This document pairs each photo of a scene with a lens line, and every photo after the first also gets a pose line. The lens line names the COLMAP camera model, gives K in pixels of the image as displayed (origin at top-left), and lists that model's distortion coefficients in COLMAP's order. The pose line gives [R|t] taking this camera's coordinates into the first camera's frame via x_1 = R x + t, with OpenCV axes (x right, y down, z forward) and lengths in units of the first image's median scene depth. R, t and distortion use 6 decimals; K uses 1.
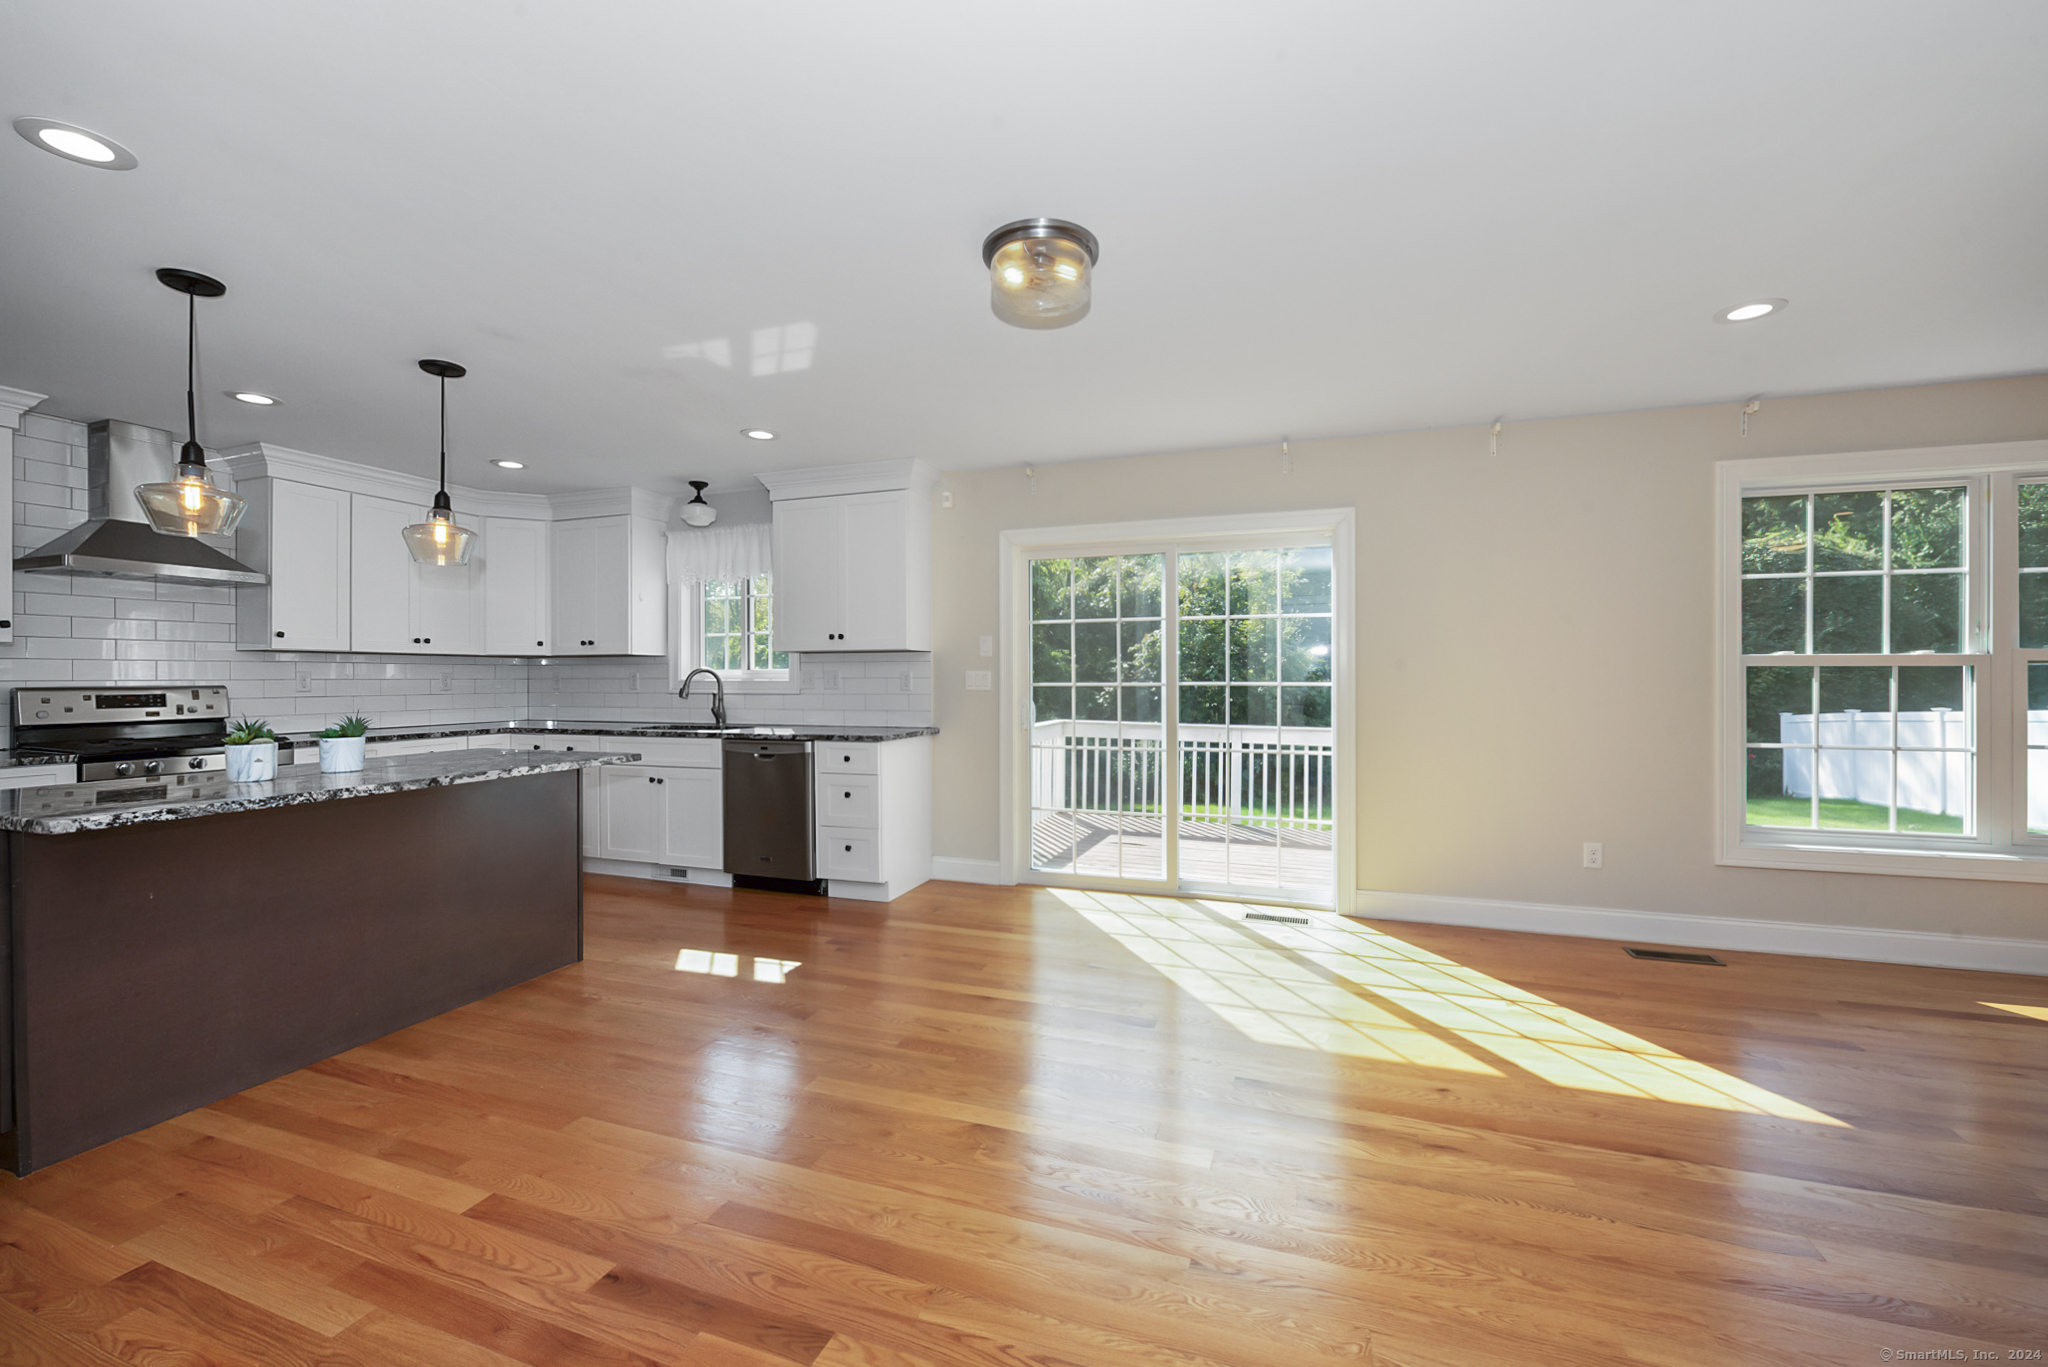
lens RADIAL K [[826.7, 0, 1007.0], [0, 826.7, 672.8], [0, 0, 1]] dist [-0.007419, -0.000348]
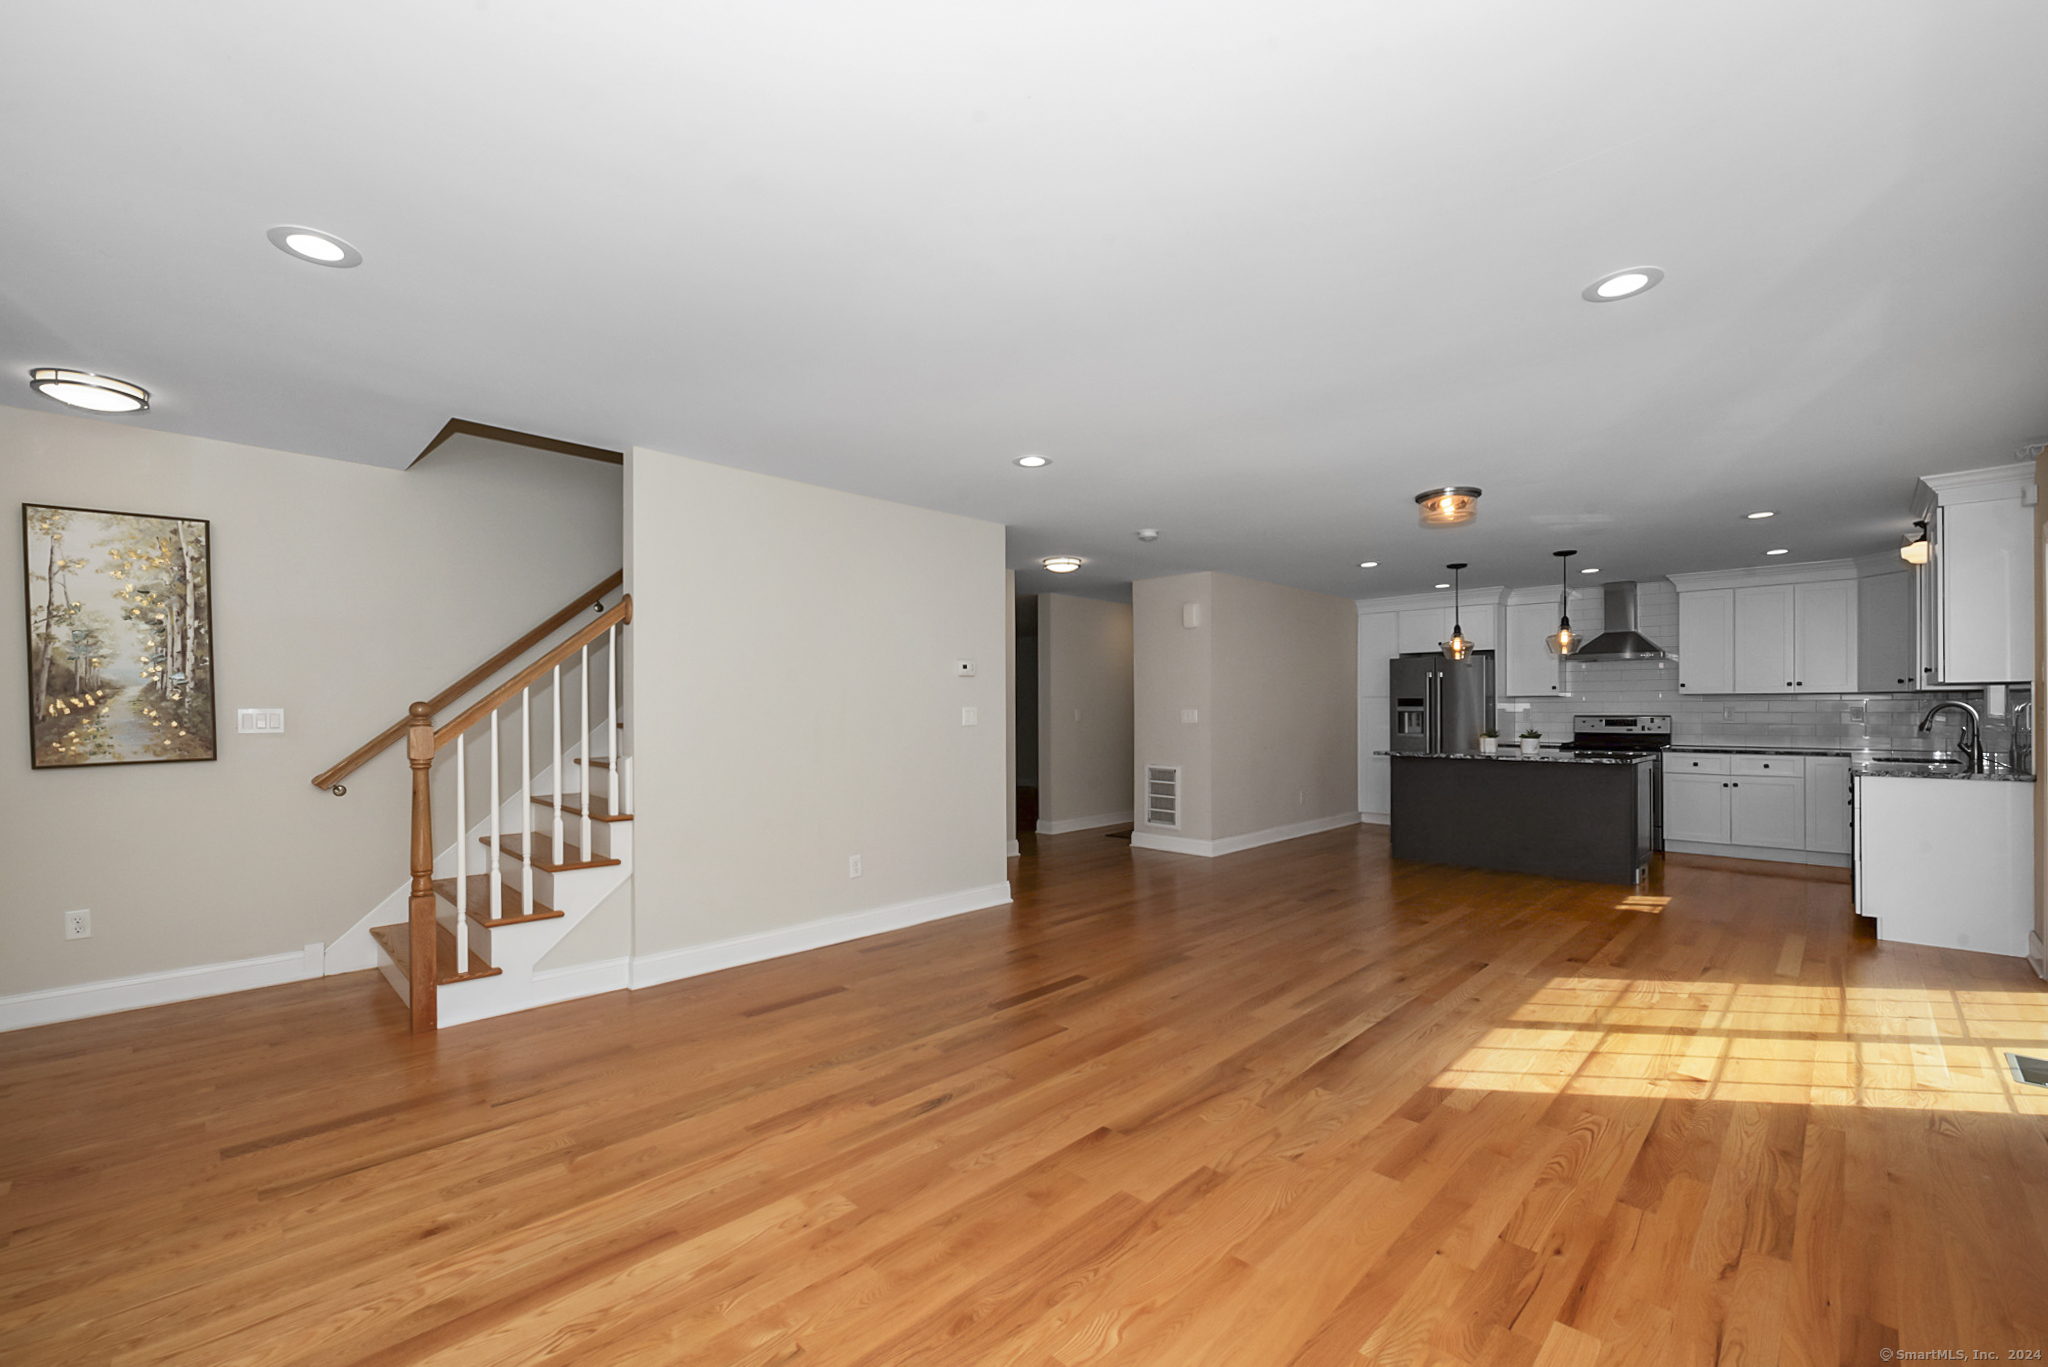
lens RADIAL K [[826.7, 0, 1027.8], [0, 826.7, 703.2], [0, 0, 1]] dist [-0.007419, -0.000348]
pose [[-0.414846, -0.005340, -0.909876, 1.273003], [0.005477, 0.999950, -0.008365, -0.003343], [0.909875, -0.008454, -0.414796, 0.514951]]
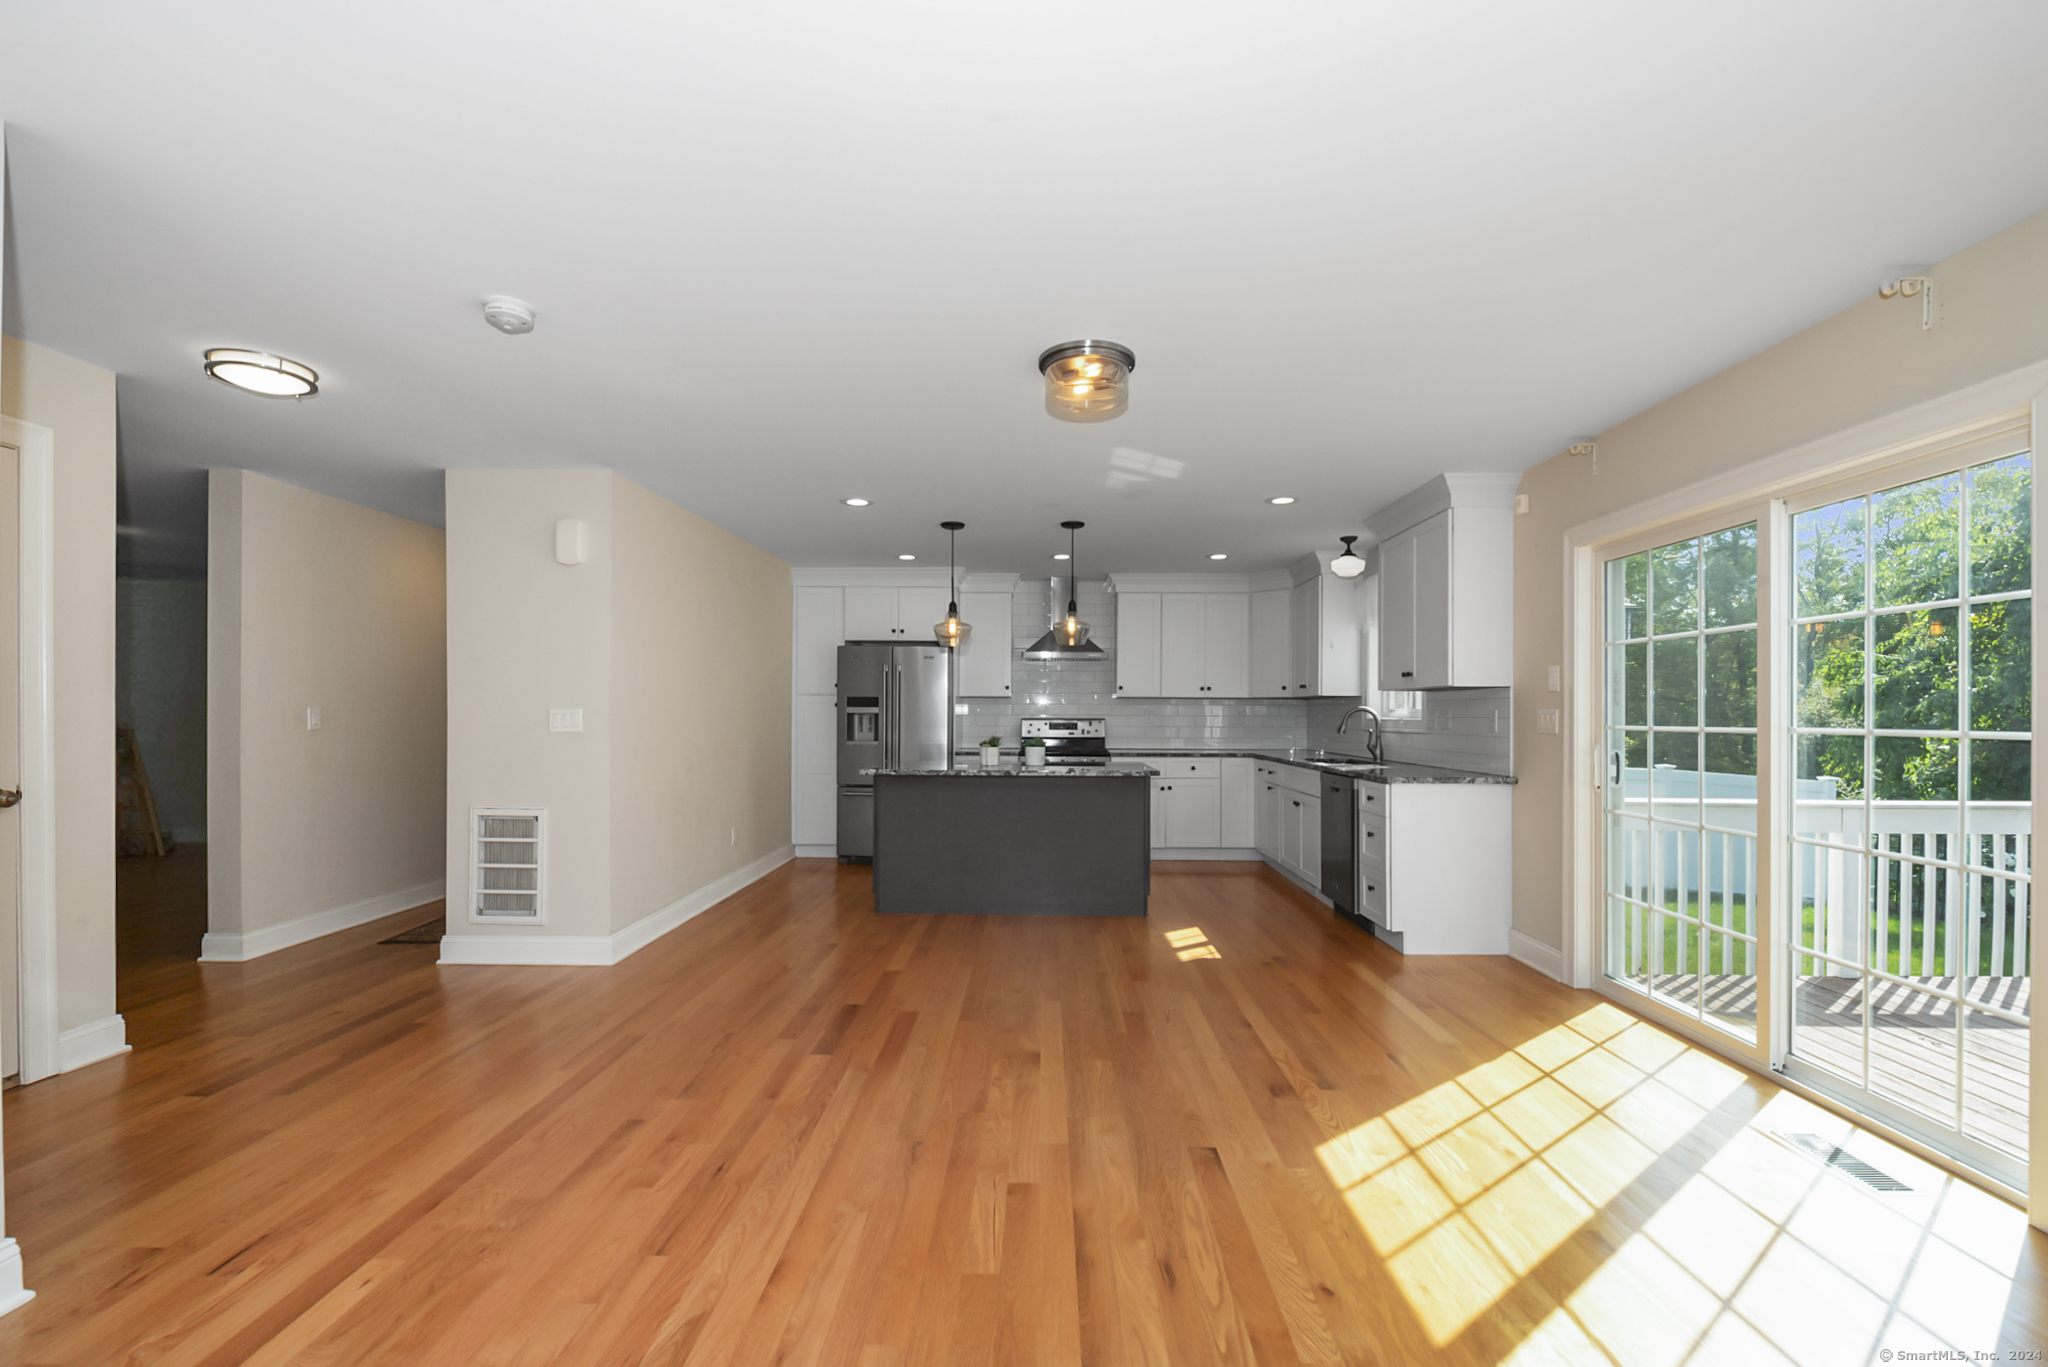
lens RADIAL K [[826.7, 0, 1017.7], [0, 826.7, 712.9], [0, 0, 1]] dist [-0.007419, -0.000348]
pose [[0.324245, 0.003621, -0.945966, 0.661043], [-0.000757, 0.999993, 0.003569, -0.001825], [0.945973, -0.000441, 0.324245, 0.295033]]
